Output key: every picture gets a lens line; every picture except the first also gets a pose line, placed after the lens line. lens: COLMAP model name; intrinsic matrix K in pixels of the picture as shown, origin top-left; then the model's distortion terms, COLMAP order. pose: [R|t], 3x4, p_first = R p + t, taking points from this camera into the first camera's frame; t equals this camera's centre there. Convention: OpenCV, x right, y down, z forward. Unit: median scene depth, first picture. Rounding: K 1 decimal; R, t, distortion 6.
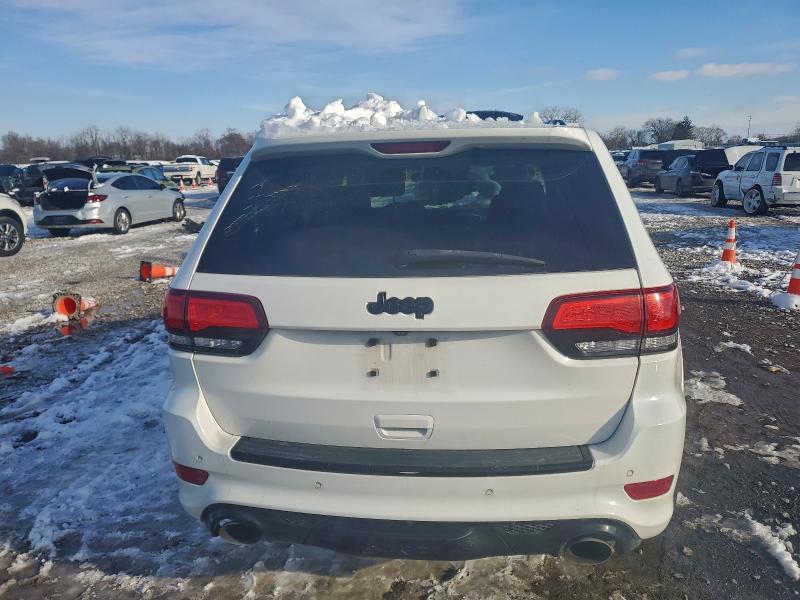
lens RADIAL K [[620.7, 0, 400.0], [0, 620.7, 300.0], [0, 0, 1]] dist [-0.049130, 0.081350]
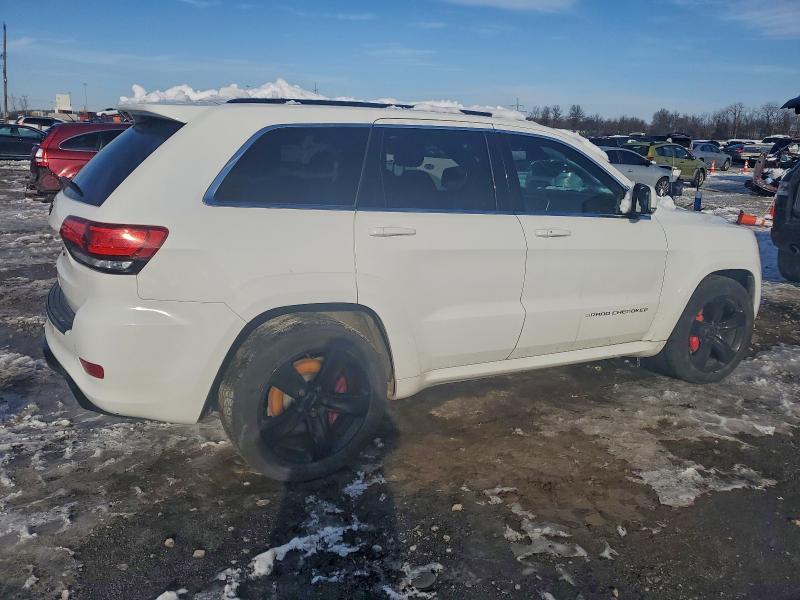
lens RADIAL K [[620.7, 0, 400.0], [0, 620.7, 300.0], [0, 0, 1]] dist [-0.049130, 0.081350]
pose [[0.587554, 0.243373, -0.771718, 0.915327], [-0.216760, 0.966182, 0.139669, -0.090516], [0.779612, 0.085214, 0.620438, 0.334690]]
